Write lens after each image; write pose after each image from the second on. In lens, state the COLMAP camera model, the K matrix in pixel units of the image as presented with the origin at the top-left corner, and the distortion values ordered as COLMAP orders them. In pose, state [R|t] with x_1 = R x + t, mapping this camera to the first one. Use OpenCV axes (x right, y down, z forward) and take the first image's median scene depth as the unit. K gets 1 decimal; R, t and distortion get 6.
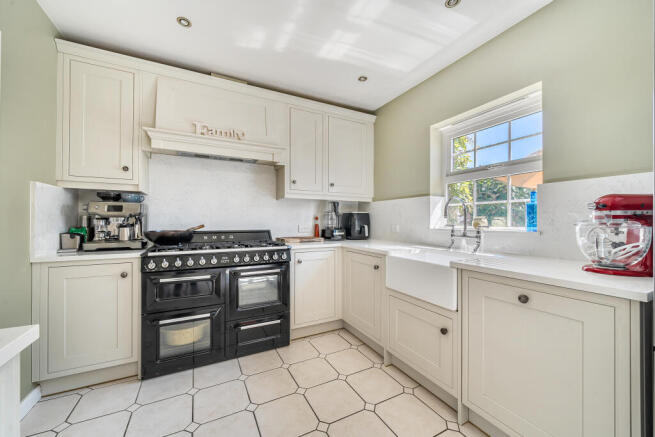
lens RADIAL K [[248.1, 0, 327.5], [0, 248.1, 218.5], [0, 0, 1]] dist [-0.000149, -0.000002]
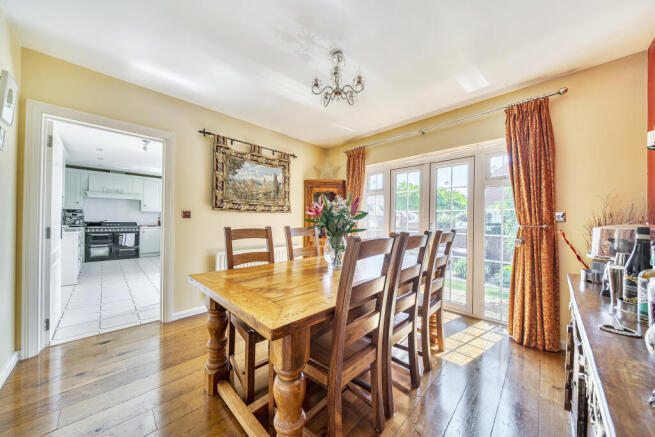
lens RADIAL K [[225.3, 0, 327.5], [0, 225.3, 218.5], [0, 0, 1]] dist [0.000093, -0.000016]
pose [[0.955761, 0.018070, 0.293588, 1.312723], [-0.020687, 0.999769, 0.005812, -0.065756], [-0.293415, -0.011628, 0.955914, -2.502014]]
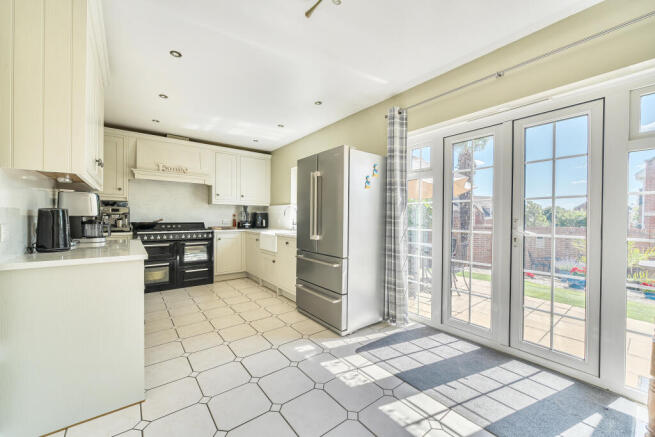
lens RADIAL K [[253.5, 0, 327.5], [0, 253.5, 218.5], [0, 0, 1]] dist [0.000791, 0.000072]
pose [[0.983109, 0.004285, 0.182971, 0.342417], [-0.006941, 0.999880, 0.013880, -0.012075], [-0.182890, -0.014916, 0.983020, -1.039377]]
